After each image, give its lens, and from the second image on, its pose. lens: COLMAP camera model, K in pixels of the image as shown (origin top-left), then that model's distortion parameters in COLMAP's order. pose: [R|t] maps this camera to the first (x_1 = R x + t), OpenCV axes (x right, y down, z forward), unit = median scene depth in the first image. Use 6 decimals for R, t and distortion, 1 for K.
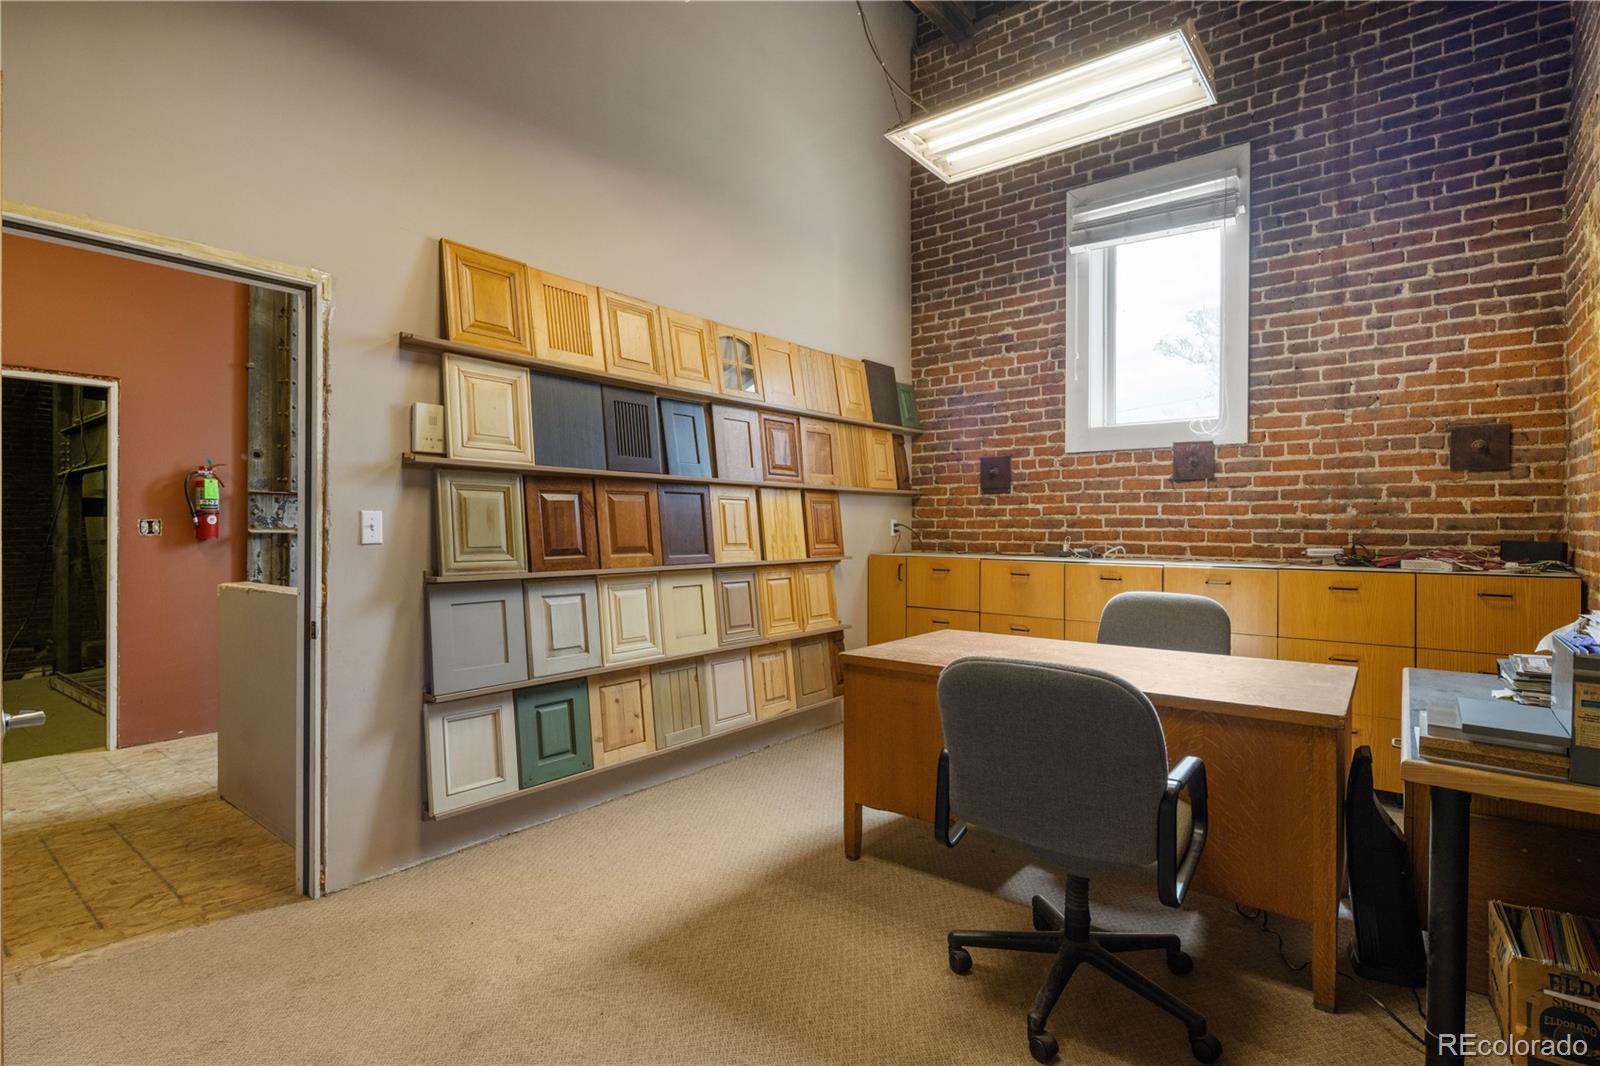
lens RADIAL K [[779.2, 0, 793.1], [0, 779.2, 530.2], [0, 0, 1]] dist [0.008570, -0.007430]
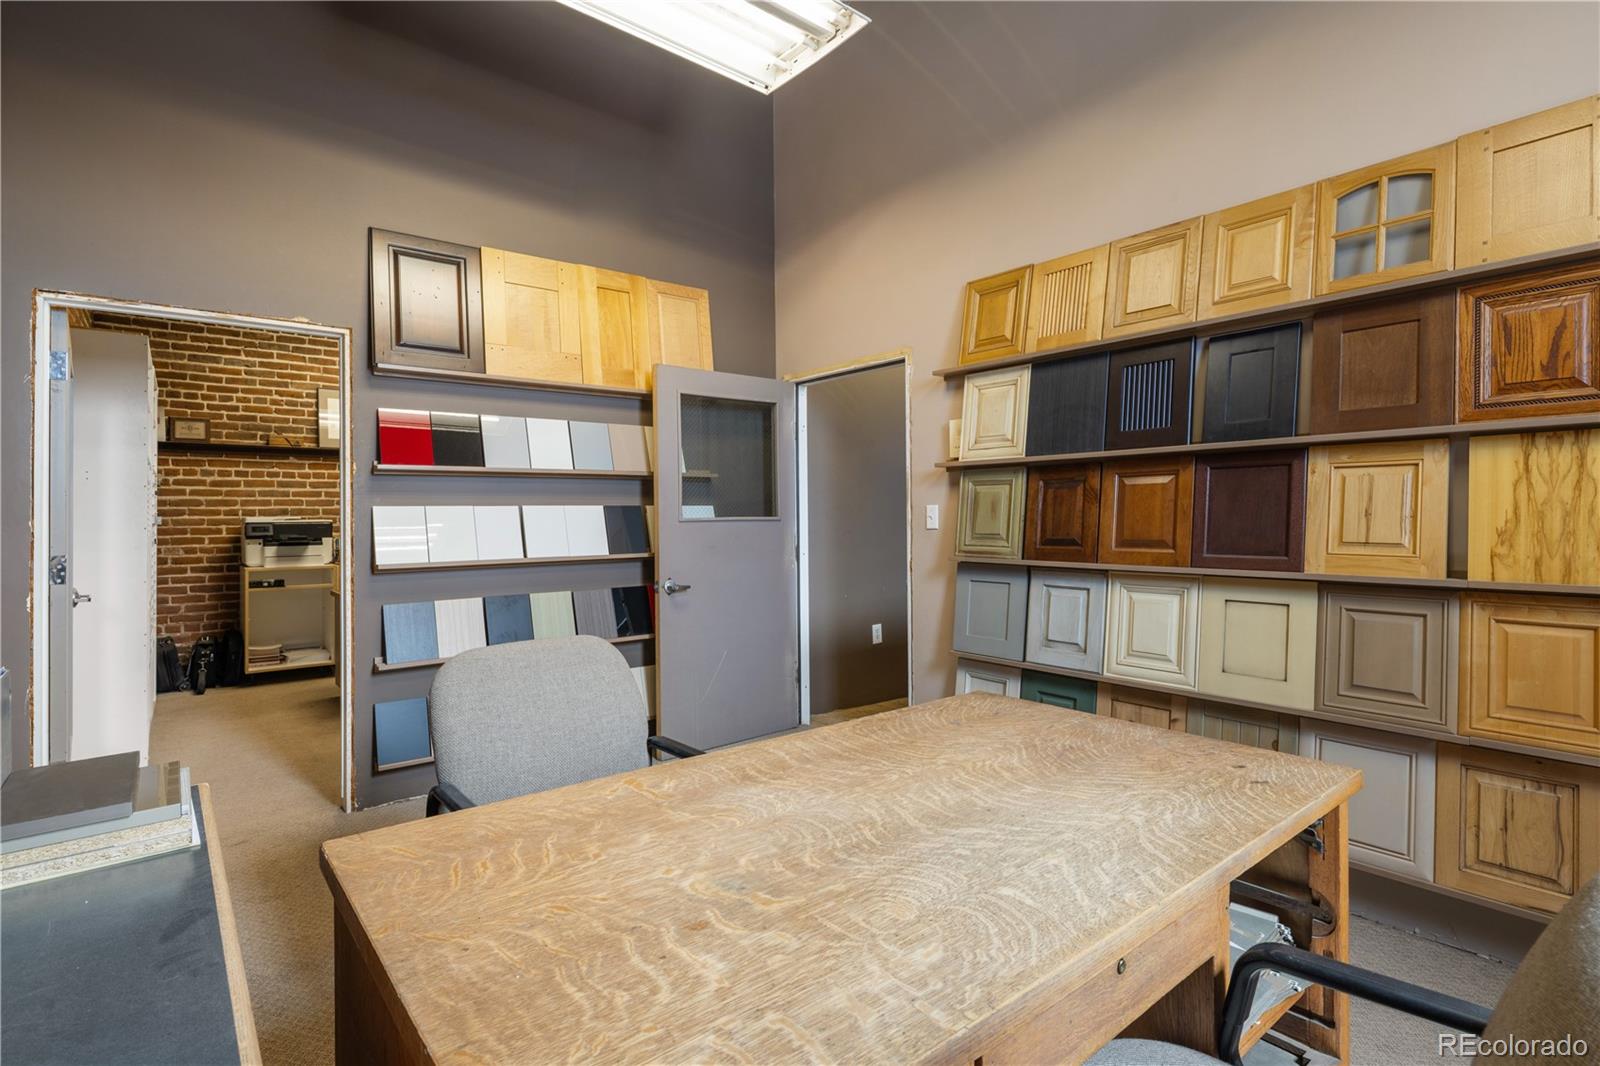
lens RADIAL K [[779.2, 0, 793.1], [0, 779.2, 530.2], [0, 0, 1]] dist [0.008570, -0.007430]
pose [[-0.219587, 0.015905, -0.975463, 0.740941], [-0.000419, 0.999865, 0.016397, -0.002617], [0.975593, 0.004009, -0.219551, 0.909498]]
